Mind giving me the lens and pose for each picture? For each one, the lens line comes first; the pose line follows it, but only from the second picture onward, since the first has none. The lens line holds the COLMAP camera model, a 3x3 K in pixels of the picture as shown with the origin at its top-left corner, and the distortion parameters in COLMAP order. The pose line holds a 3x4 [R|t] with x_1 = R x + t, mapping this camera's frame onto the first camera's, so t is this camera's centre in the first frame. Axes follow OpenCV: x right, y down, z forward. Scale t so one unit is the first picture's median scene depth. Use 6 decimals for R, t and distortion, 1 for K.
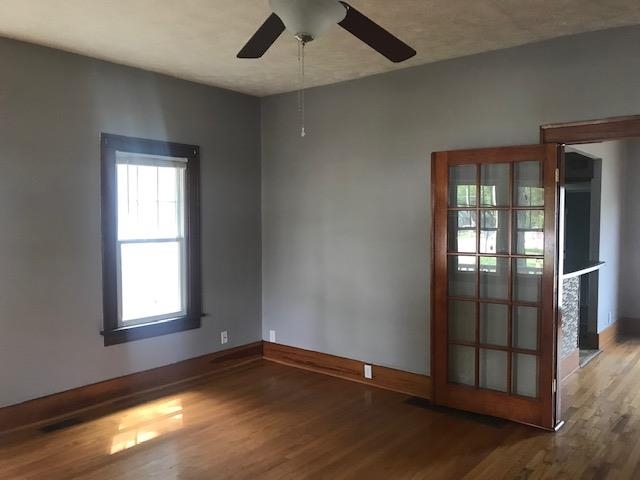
lens RADIAL K [[522.3, 0, 320.0], [0, 522.3, 240.0], [0, 0, 1]] dist [0.003923, -0.001859]
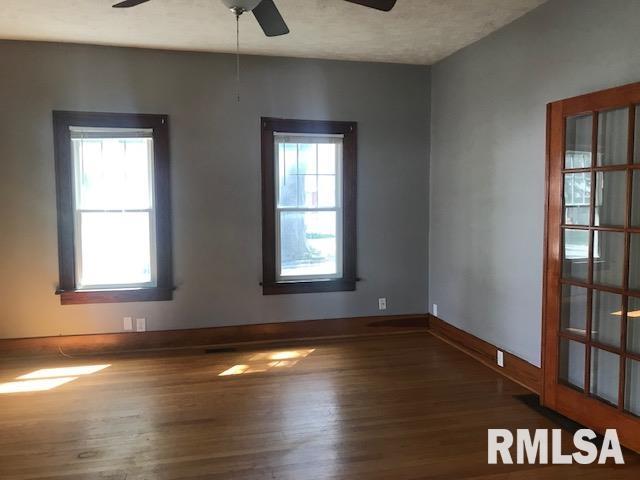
lens RADIAL K [[517.1, 0, 320.7], [0, 517.1, 235.5], [0, 0, 1]] dist [0.100195, -0.209189]
pose [[0.807522, 0.040943, -0.588415, 0.361272], [-0.024625, 0.999058, 0.035723, 0.017263], [0.589323, -0.014357, 0.807770, 0.098666]]
